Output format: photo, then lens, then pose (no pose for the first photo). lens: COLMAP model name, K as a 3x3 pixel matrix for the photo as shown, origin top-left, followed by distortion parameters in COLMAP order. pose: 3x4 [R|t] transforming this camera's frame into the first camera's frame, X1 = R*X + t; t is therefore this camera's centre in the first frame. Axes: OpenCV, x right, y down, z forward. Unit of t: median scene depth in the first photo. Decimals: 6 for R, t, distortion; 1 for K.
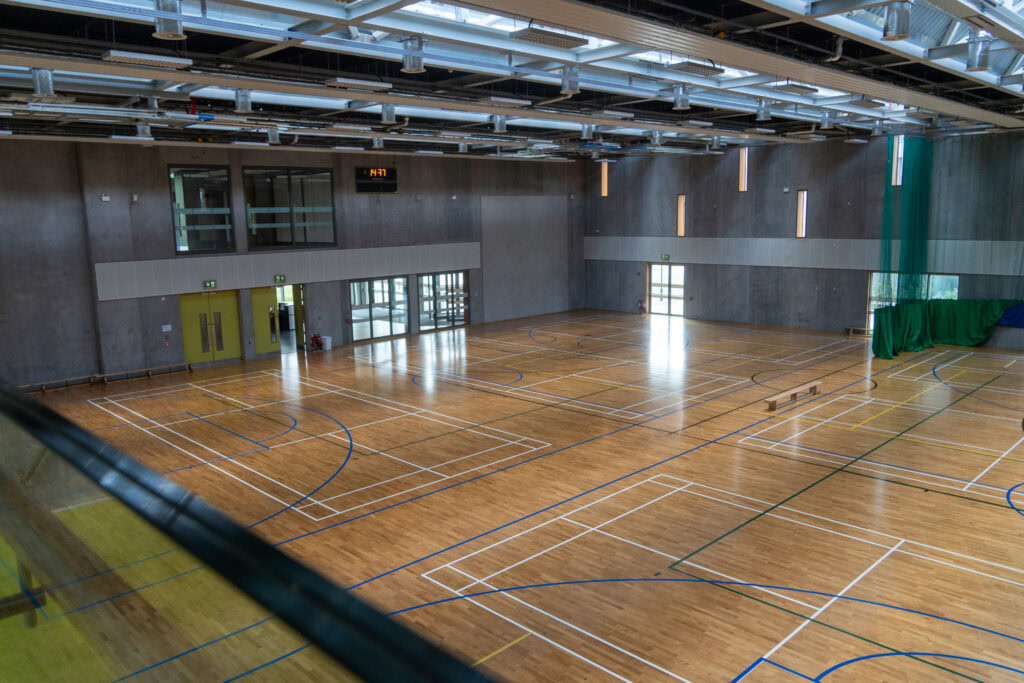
lens RADIAL K [[770.2, 0, 511.8], [0, 770.2, 339.5], [0, 0, 1]] dist [-0.003667, -0.015870]
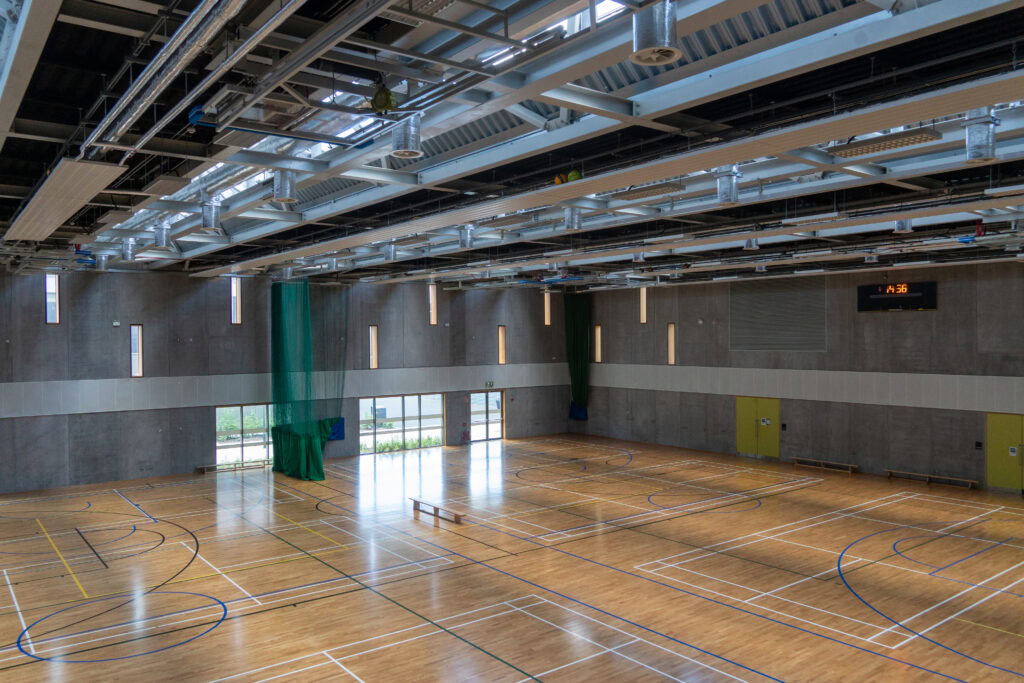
lens RADIAL K [[770.2, 0, 509.0], [0, 770.2, 346.2], [0, 0, 1]] dist [-0.003667, -0.015870]
pose [[0.112749, 0.006752, 0.993601, -0.525990], [0.166354, 0.985734, -0.025576, -0.082783], [-0.979599, 0.168173, 0.110017, 0.537200]]
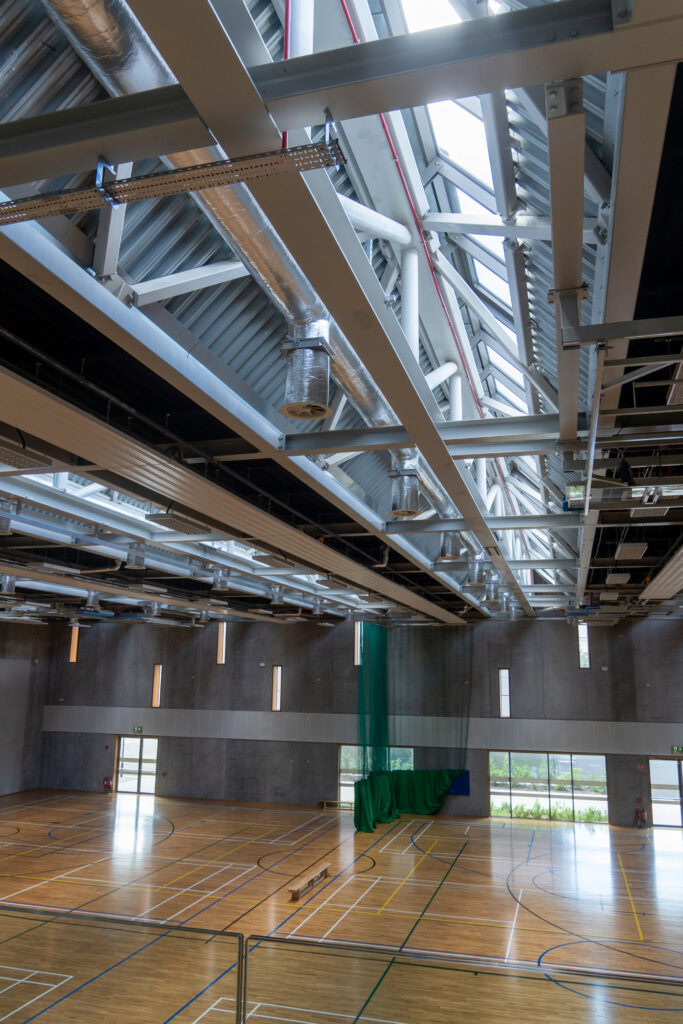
lens RADIAL K [[770.2, 0, 342.6], [0, 770.2, 513.7], [0, 0, 1]] dist [-0.003667, -0.015870]
pose [[0.867383, 0.133541, 0.479390, -0.095162], [0.048955, 0.935752, -0.349243, -0.015346], [-0.495228, 0.326396, 0.805118, 0.028196]]
